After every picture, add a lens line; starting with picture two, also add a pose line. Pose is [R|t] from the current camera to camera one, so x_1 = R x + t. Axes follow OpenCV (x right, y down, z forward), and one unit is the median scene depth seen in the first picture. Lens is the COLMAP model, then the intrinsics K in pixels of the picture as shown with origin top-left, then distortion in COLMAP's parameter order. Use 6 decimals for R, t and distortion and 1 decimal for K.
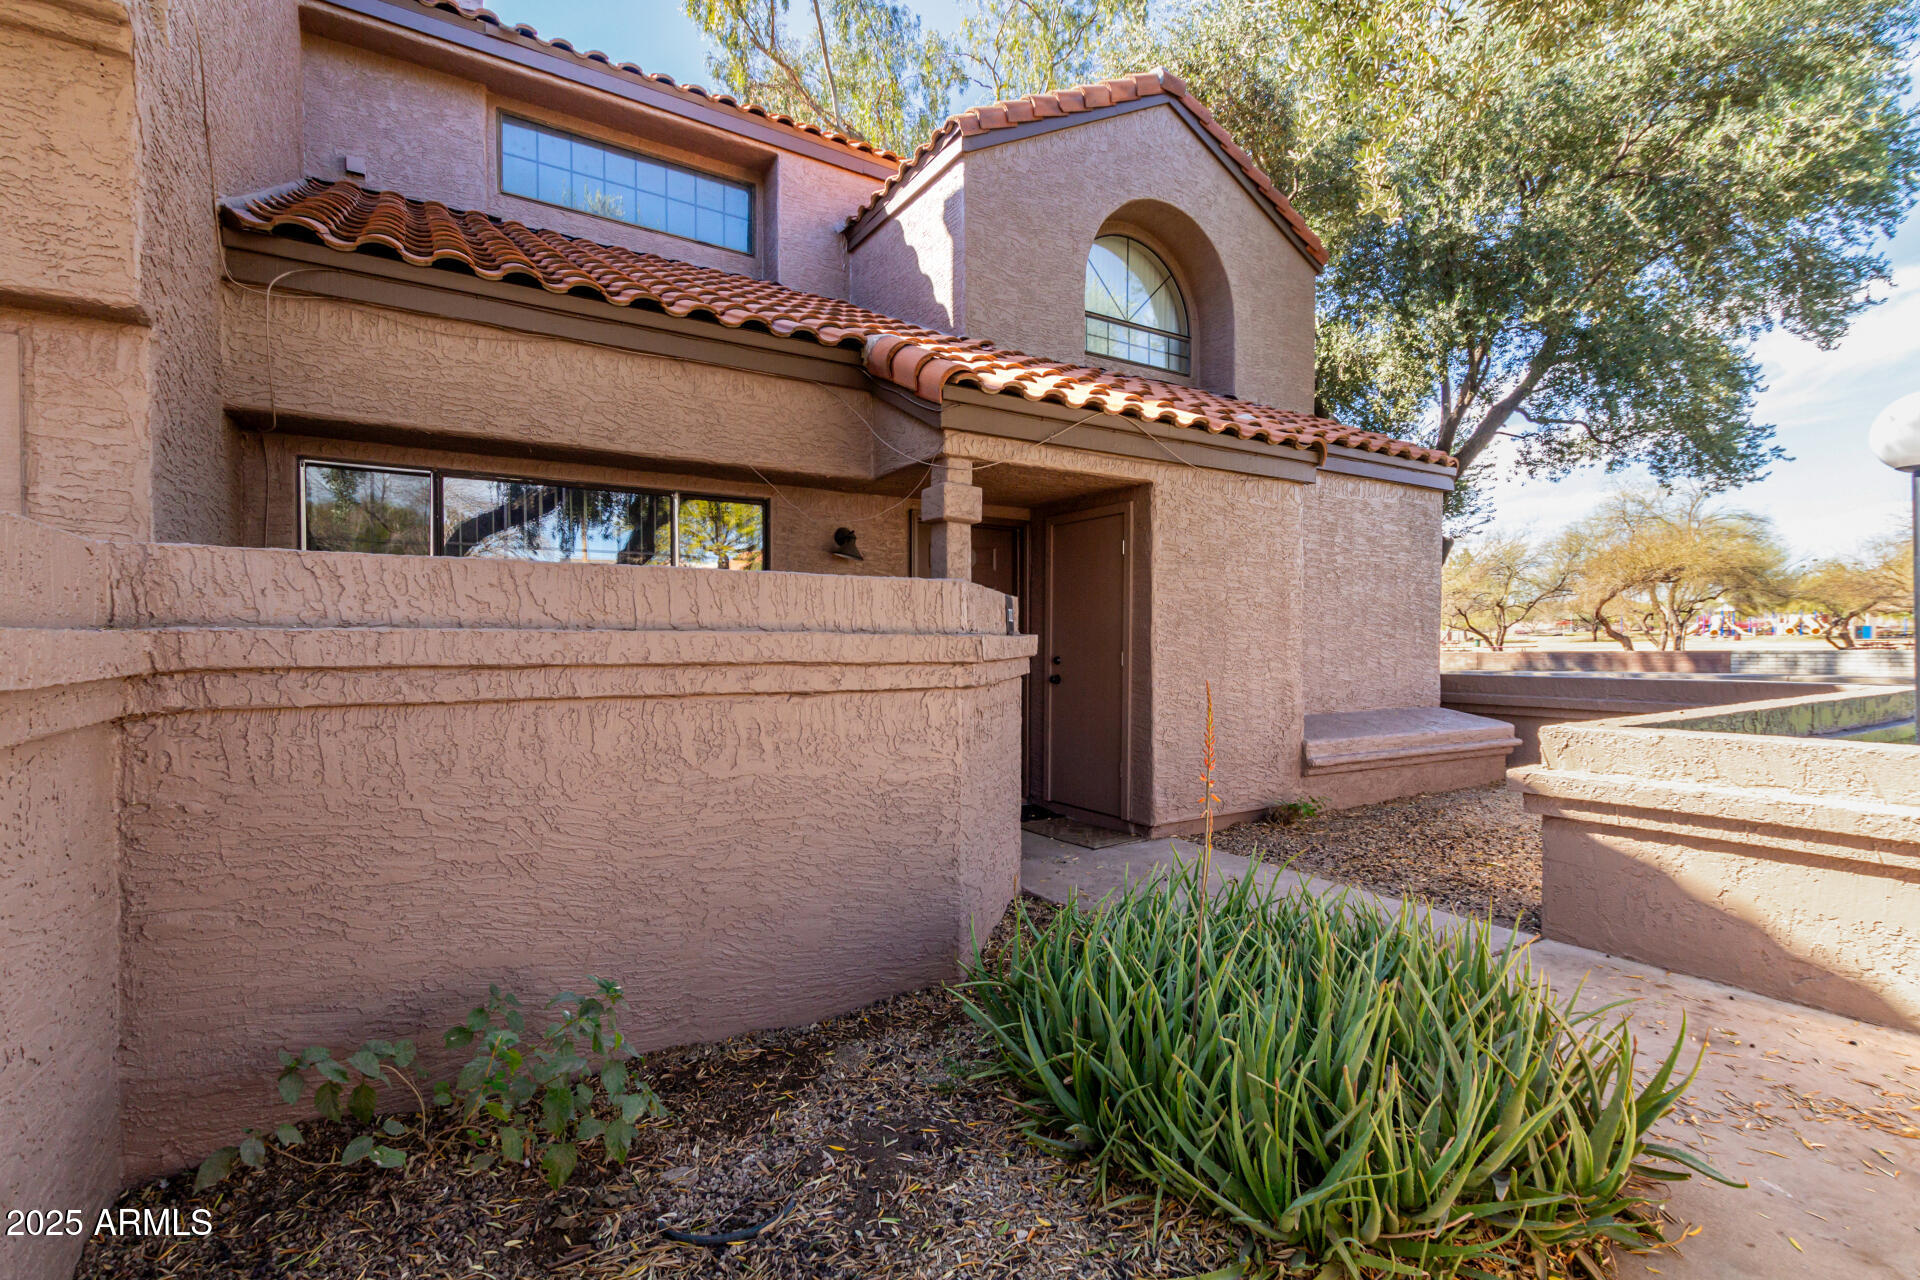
lens RADIAL K [[882.5, 0, 958.0], [0, 882.5, 648.9], [0, 0, 1]] dist [0.004739, -0.002046]
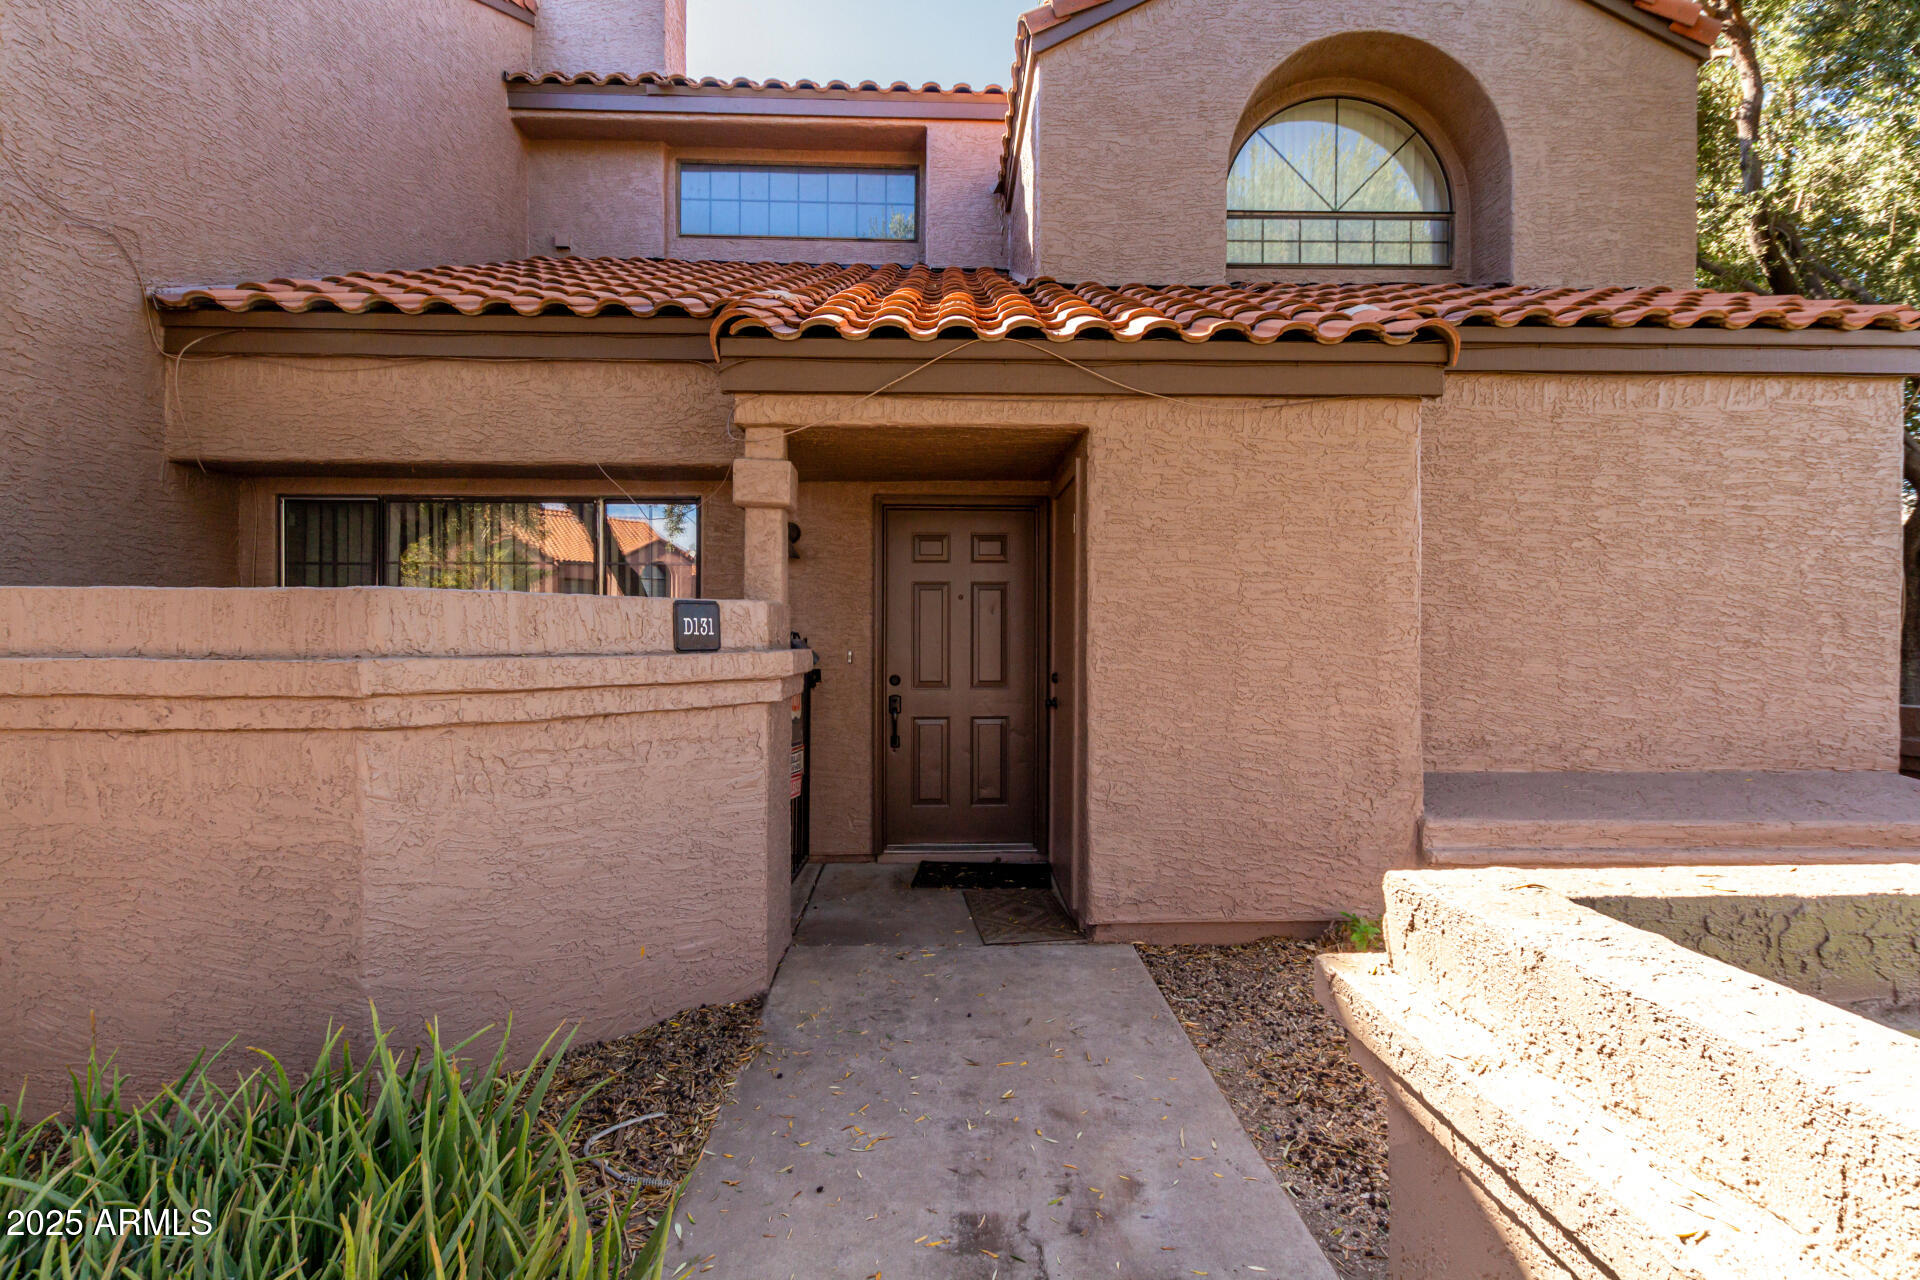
lens RADIAL K [[882.5, 0, 958.0], [0, 882.5, 634.9], [0, 0, 1]] dist [0.004739, -0.002046]
pose [[0.862074, -0.003628, -0.506769, 0.443623], [-0.002231, 0.999938, -0.010954, -0.016106], [0.506777, 0.010574, 0.862012, 0.322367]]
